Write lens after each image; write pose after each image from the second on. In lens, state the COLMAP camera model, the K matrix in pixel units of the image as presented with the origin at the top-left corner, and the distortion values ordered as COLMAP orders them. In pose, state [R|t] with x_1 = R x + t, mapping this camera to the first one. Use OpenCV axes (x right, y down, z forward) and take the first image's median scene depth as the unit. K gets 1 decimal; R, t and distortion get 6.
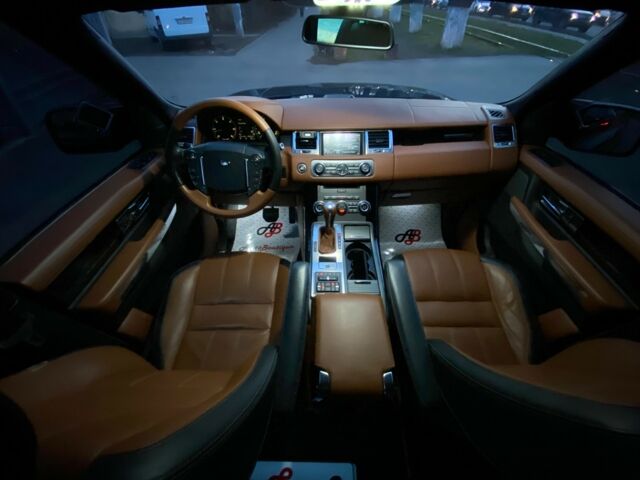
lens RADIAL K [[257.2, 0, 321.4], [0, 257.2, 241.1], [0, 0, 1]] dist [0.008286, -0.011669]
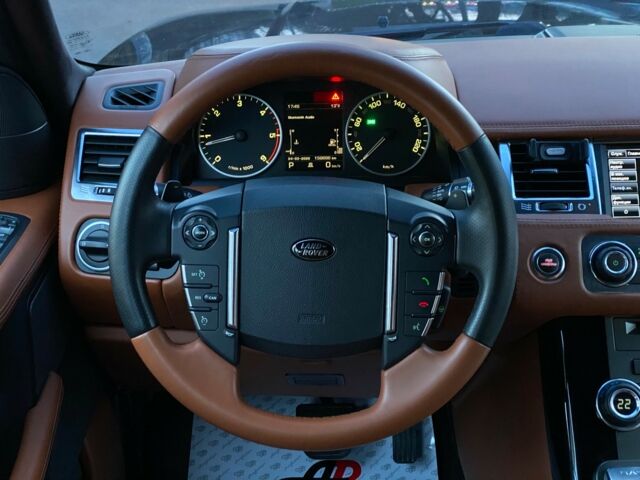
lens RADIAL K [[952.7, 0, 322.1], [0, 952.7, 236.8], [0, 0, 1]] dist [0.107718, 0.000000]
pose [[0.999926, -0.007952, 0.009186, -0.303542], [0.010283, 0.956582, -0.291282, -0.009779], [-0.006471, 0.291355, 0.956593, 0.002077]]
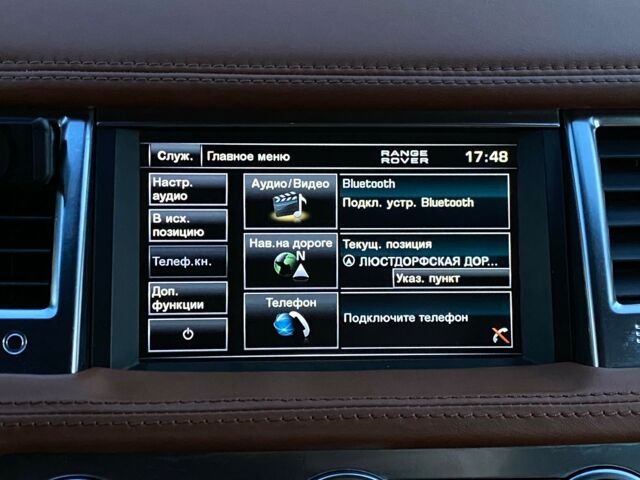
lens RADIAL K [[1197.1, 0, 323.6], [0, 1197.1, 238.8], [0, 0, 1]] dist [0.519838, 0.000000]
pose [[0.995057, 0.001195, 0.099294, 0.030115], [0.015108, 0.986464, -0.163281, -0.288676], [-0.098145, 0.163974, 0.981570, 0.529471]]
